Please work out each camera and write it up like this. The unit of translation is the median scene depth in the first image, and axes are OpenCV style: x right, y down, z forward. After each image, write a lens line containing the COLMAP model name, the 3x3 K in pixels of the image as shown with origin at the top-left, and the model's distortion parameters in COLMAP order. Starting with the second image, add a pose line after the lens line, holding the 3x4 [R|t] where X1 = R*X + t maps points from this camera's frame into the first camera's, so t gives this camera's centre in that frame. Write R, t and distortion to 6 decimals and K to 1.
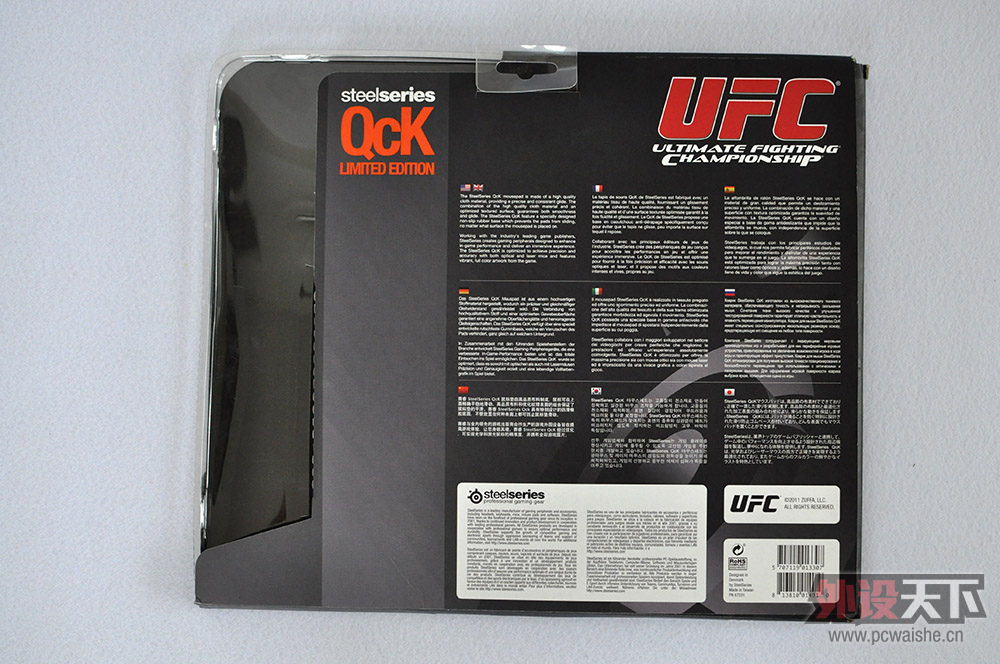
lens RADIAL K [[1539.6, 0, 500.0], [0, 1539.6, 332.0], [0, 0, 1]] dist [-0.190642, 0.010022]
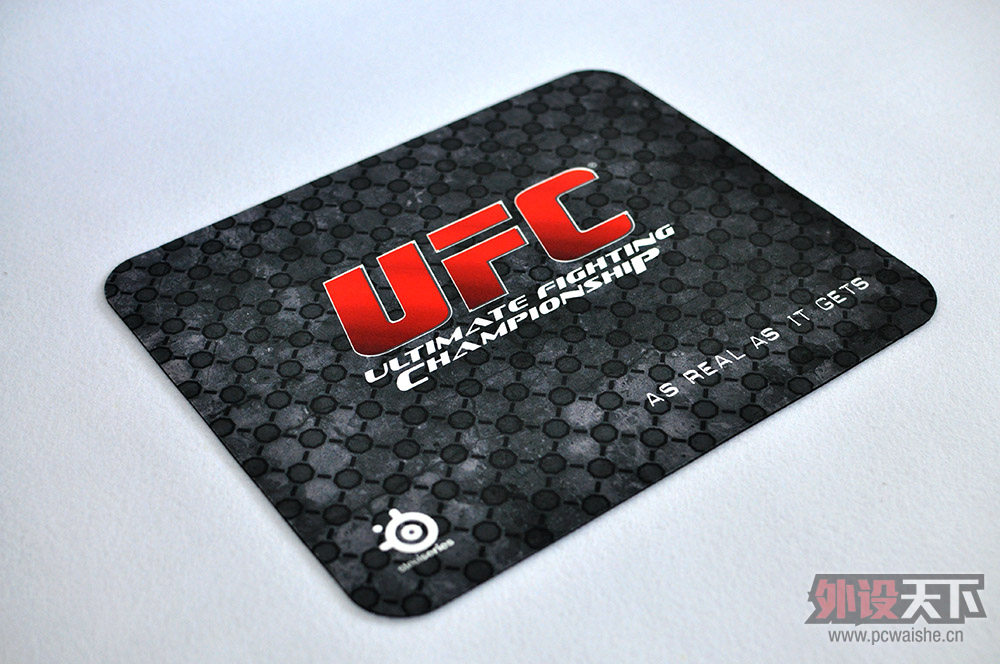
lens RADIAL K [[1539.6, 0, 500.0], [0, 1539.6, 332.0], [0, 0, 1]] dist [-0.190642, 0.010022]
pose [[0.803935, -0.368310, 0.466943, -0.078595], [0.591304, 0.579025, -0.561329, 0.155818], [-0.063629, 0.727377, 0.683282, 0.678425]]
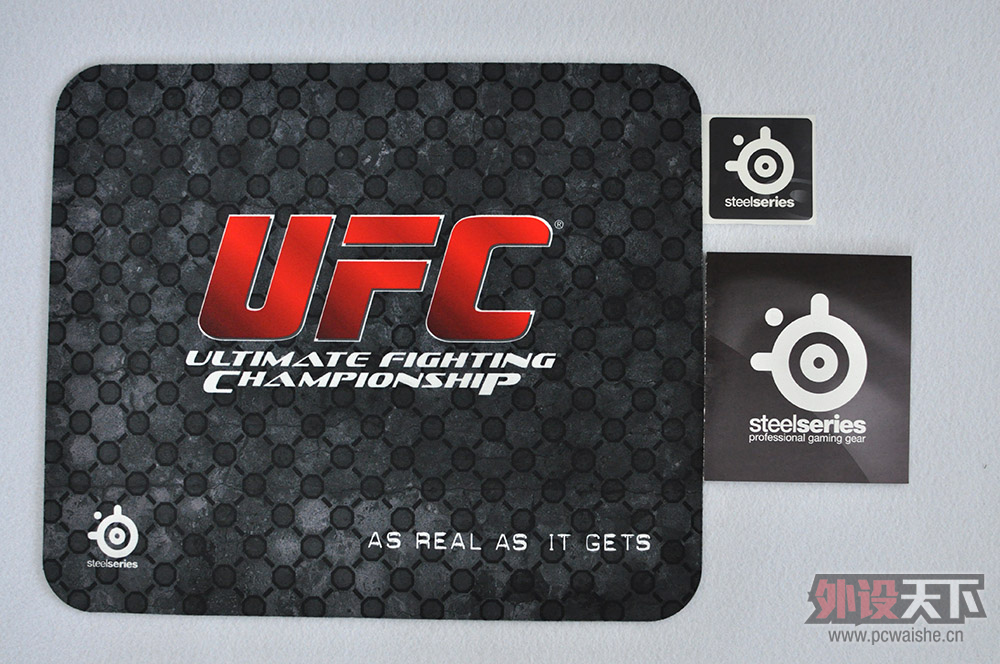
lens RADIAL K [[1539.6, 0, 500.0], [0, 1539.6, 332.0], [0, 0, 1]] dist [-0.190642, 0.010022]
pose [[0.999227, -0.000406, 0.039315, 0.184713], [-0.000185, 0.999887, 0.015039, -0.137357], [-0.039316, -0.015035, 0.999114, 0.499290]]
